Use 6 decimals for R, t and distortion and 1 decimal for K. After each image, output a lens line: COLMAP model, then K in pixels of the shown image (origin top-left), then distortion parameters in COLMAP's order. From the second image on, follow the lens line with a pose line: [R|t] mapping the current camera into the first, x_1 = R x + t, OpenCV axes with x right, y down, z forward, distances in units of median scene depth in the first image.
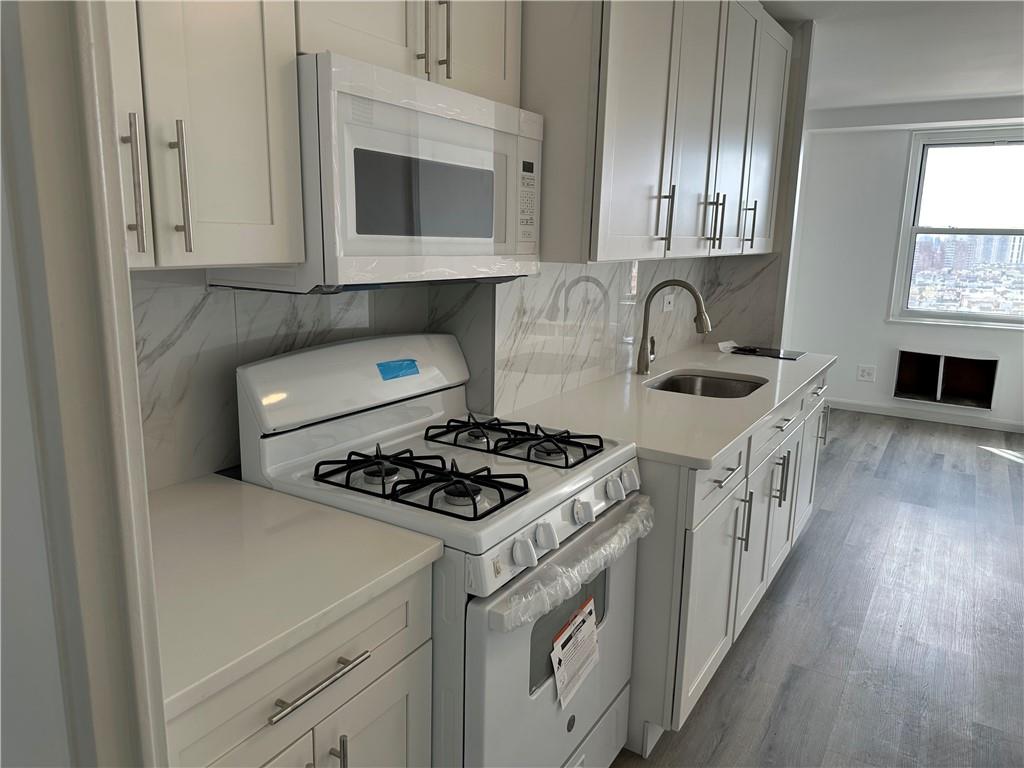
lens RADIAL K [[729.6, 0, 508.9], [0, 729.6, 379.7], [0, 0, 1]] dist [0.009078, -0.008430]
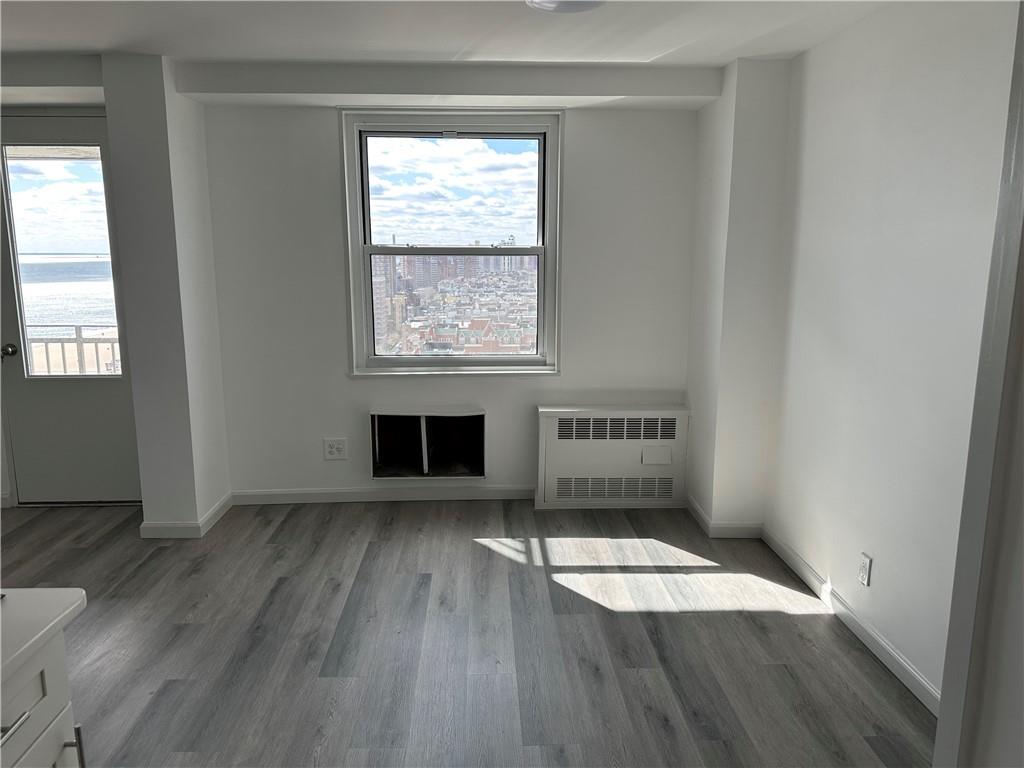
lens RADIAL K [[729.6, 0, 504.9], [0, 729.6, 387.8], [0, 0, 1]] dist [0.009078, -0.008430]
pose [[0.827064, -0.118525, 0.549470, 0.258312], [0.124251, 0.991885, 0.026935, -0.072467], [-0.548203, 0.045996, 0.835080, 0.330618]]
